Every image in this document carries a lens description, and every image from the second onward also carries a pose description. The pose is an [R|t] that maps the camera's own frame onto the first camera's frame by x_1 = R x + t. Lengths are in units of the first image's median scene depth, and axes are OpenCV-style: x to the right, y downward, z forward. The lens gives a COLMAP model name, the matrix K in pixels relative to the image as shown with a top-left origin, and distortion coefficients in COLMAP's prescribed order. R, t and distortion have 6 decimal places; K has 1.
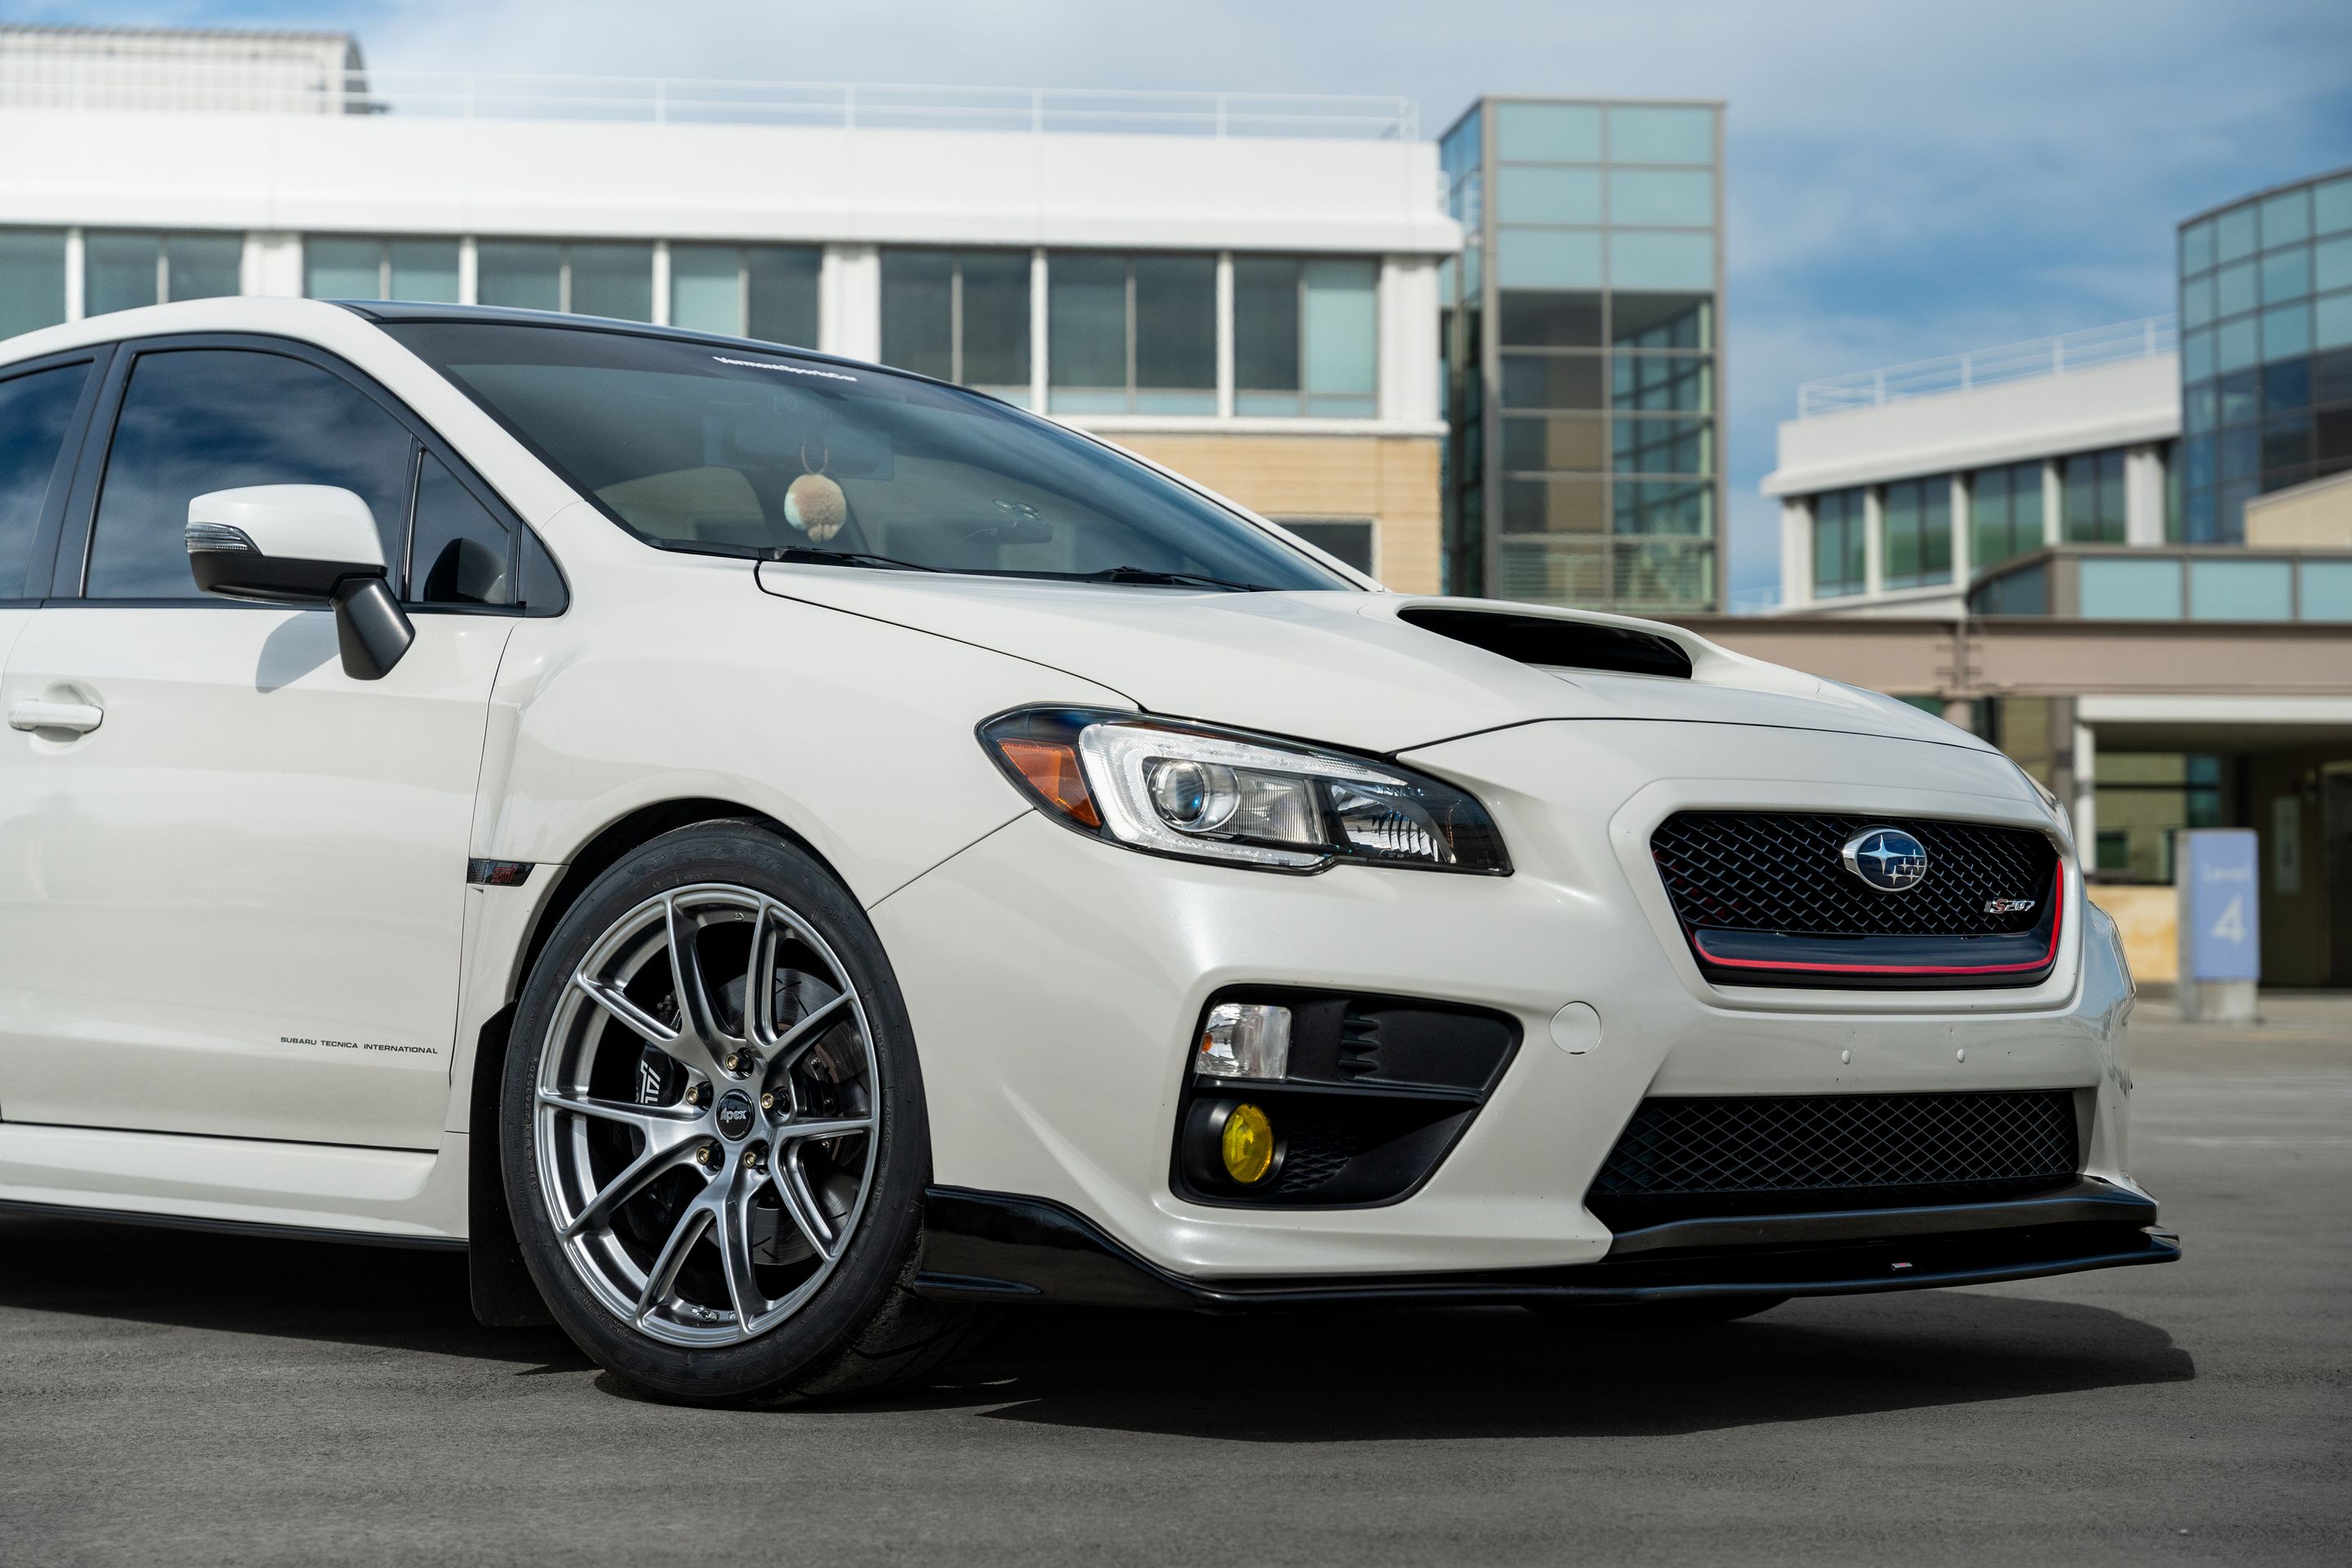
lens RADIAL K [[4005.0, 0, 1171.7], [0, 4005.0, 838.6], [0, 0, 1]] dist [-0.019808, 0.264430]
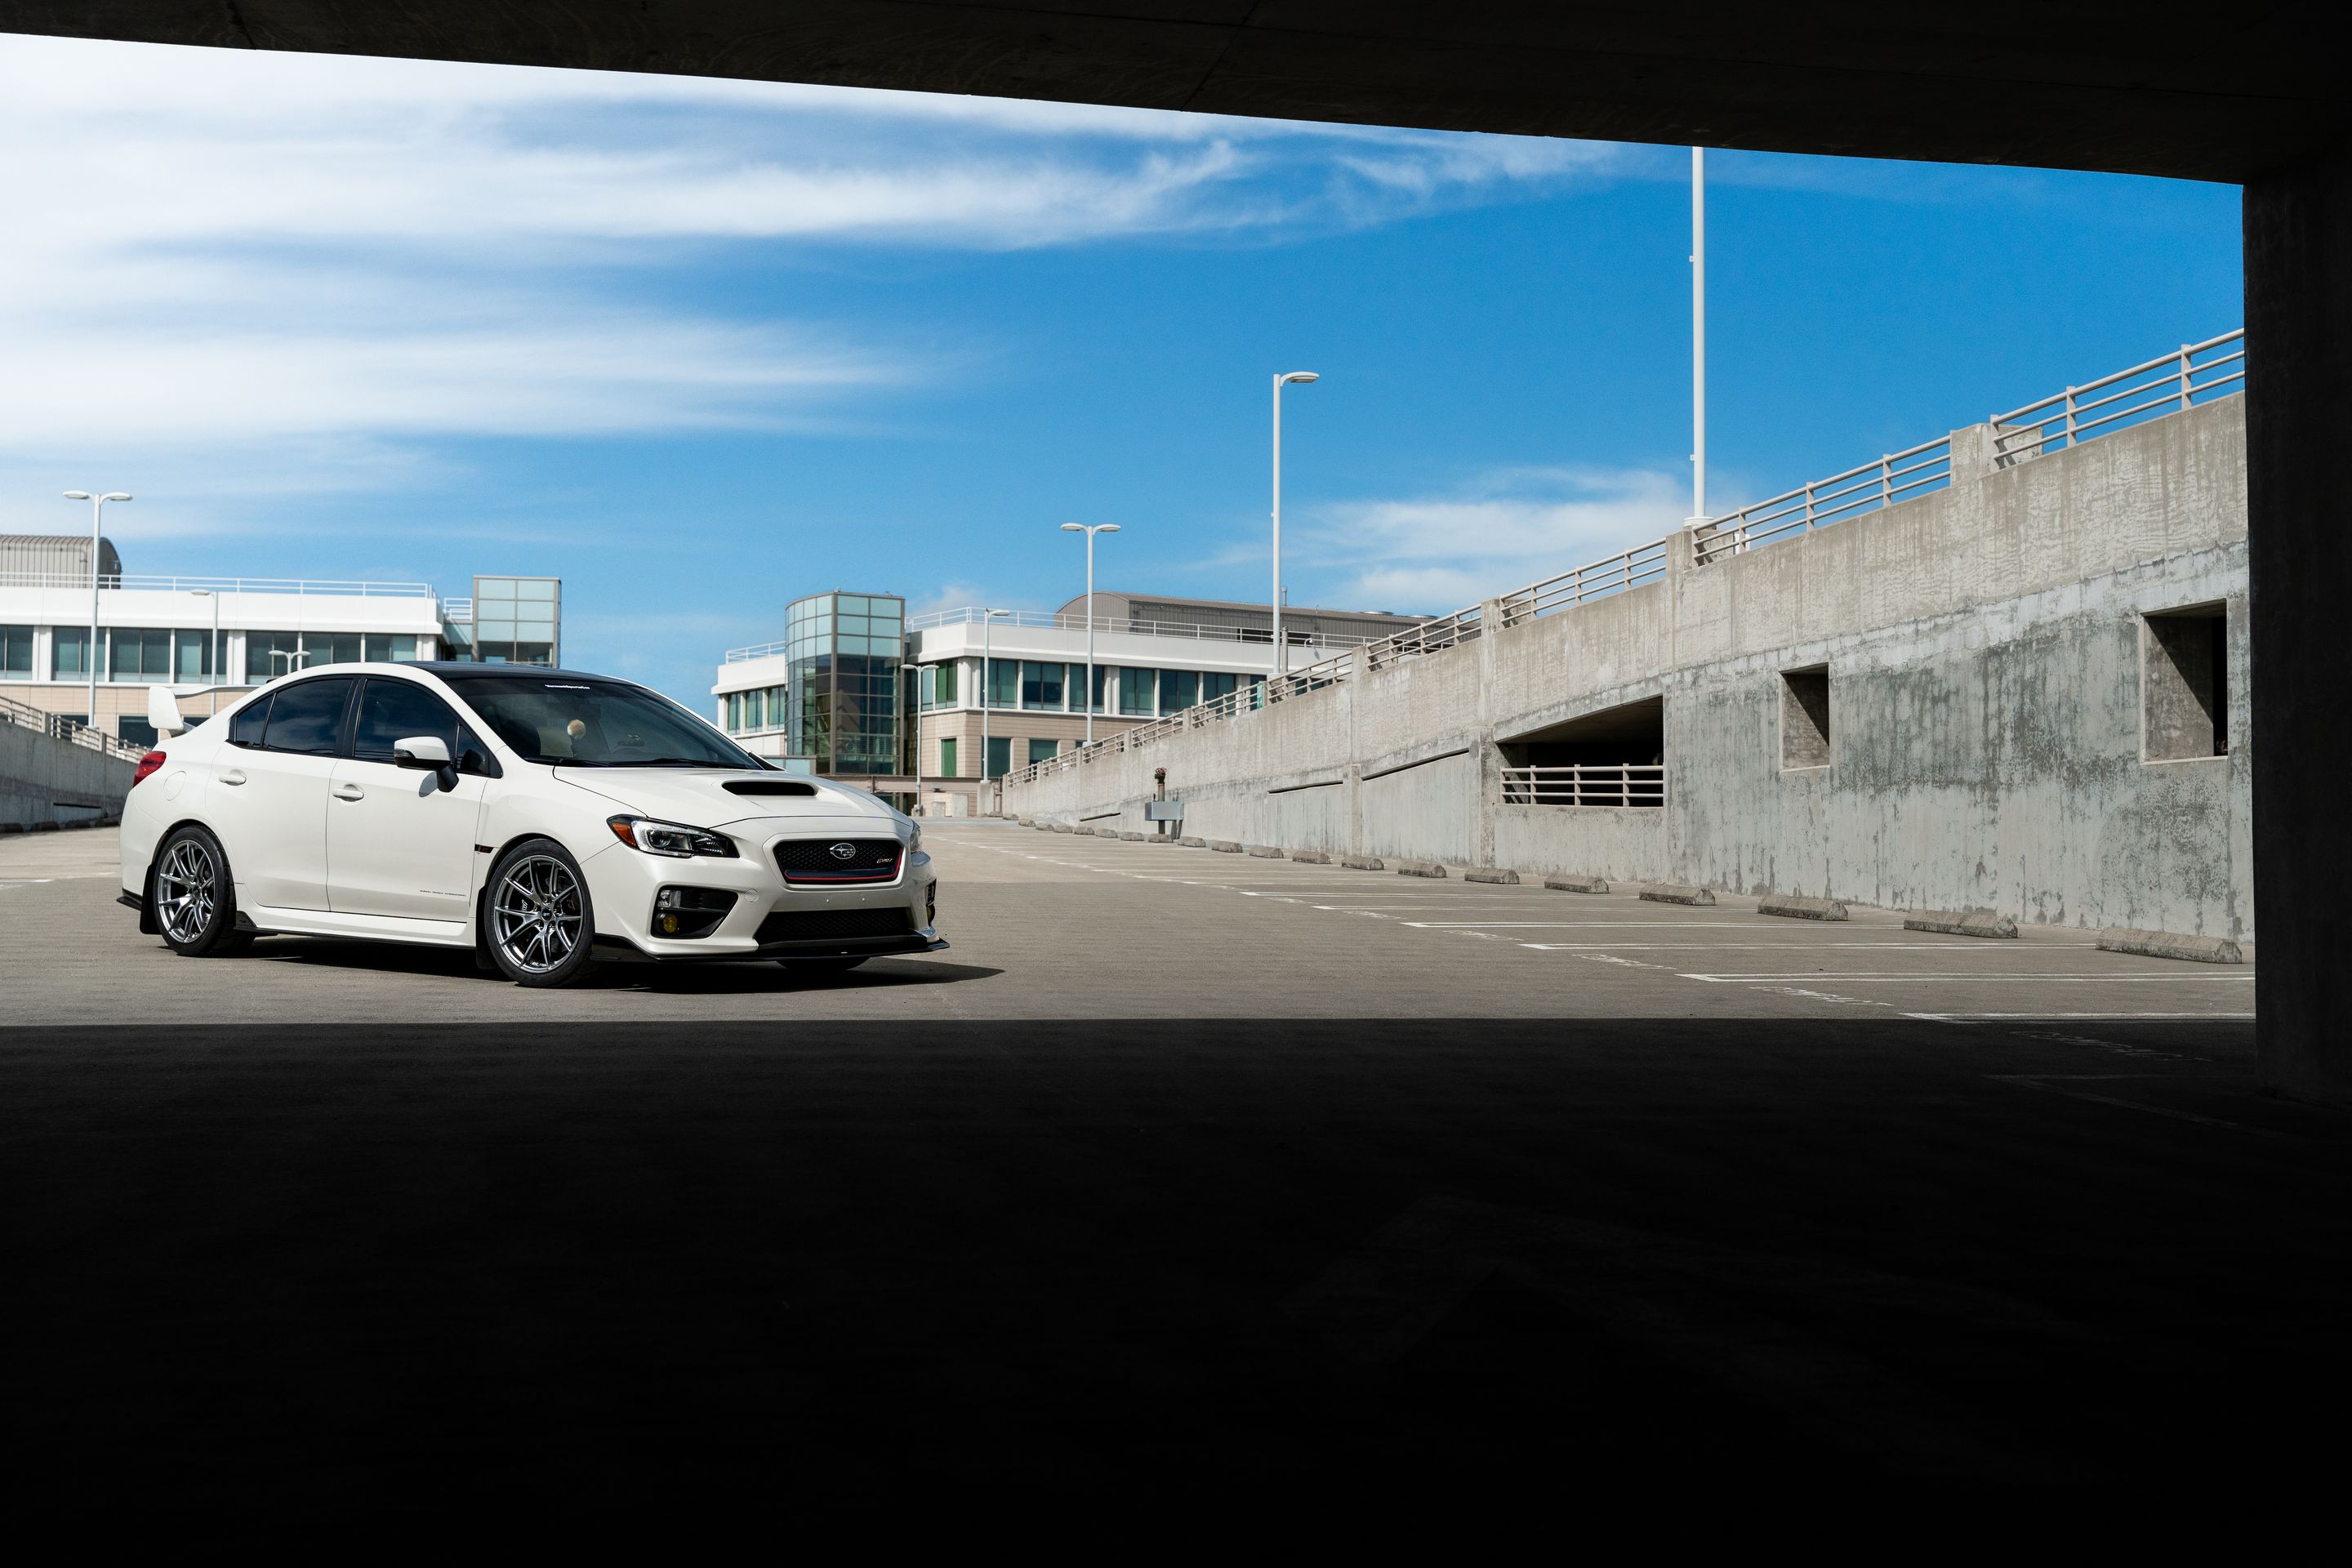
lens RADIAL K [[2763.6, 0, 1176.0], [0, 2763.6, 784.0], [0, 0, 1]] dist [0.006544, -0.004314]
pose [[0.994731, 0.007347, 0.102256, 0.219474], [-0.011423, 0.999161, 0.039332, -0.167001], [-0.101881, -0.040293, 0.993980, -1.696691]]
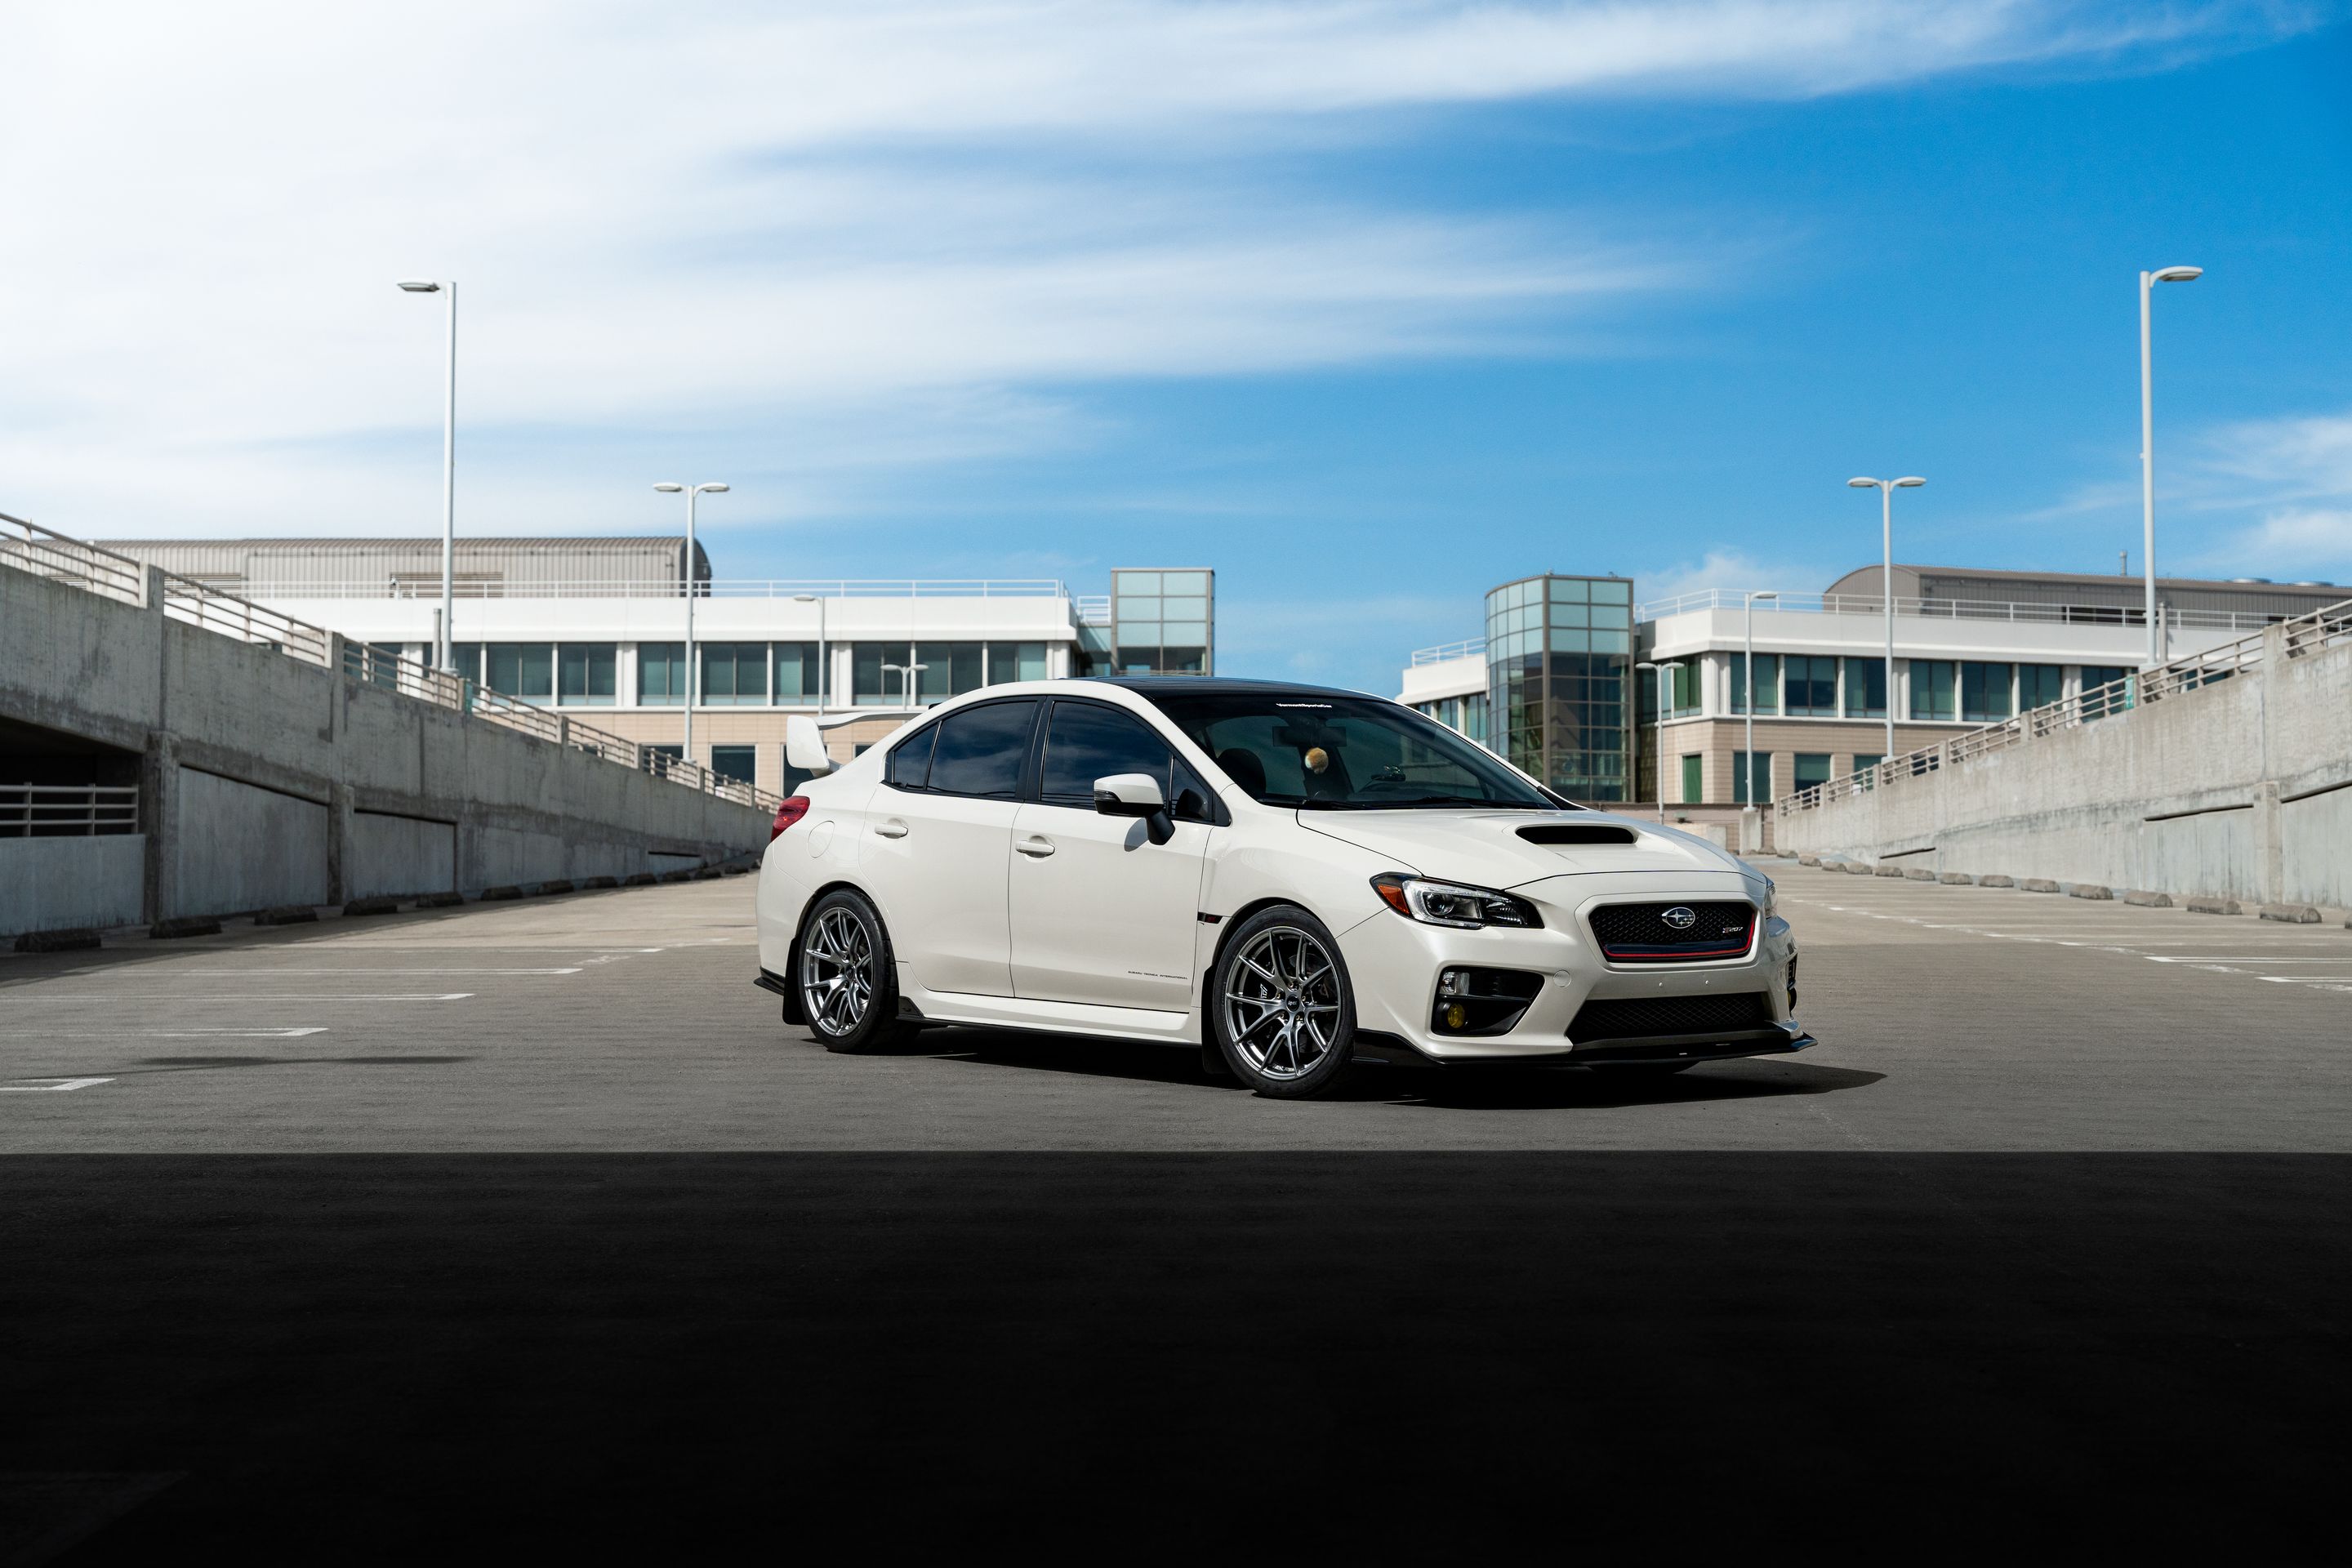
lens RADIAL K [[3435.7, 0, 1176.0], [0, 3435.7, 784.0], [0, 0, 1]] dist [-0.007378, 0.138369]
pose [[0.991816, -0.007917, -0.127427, 0.129954], [0.011945, 0.999452, 0.030878, -0.171116], [0.127112, -0.032147, 0.991367, -1.517115]]
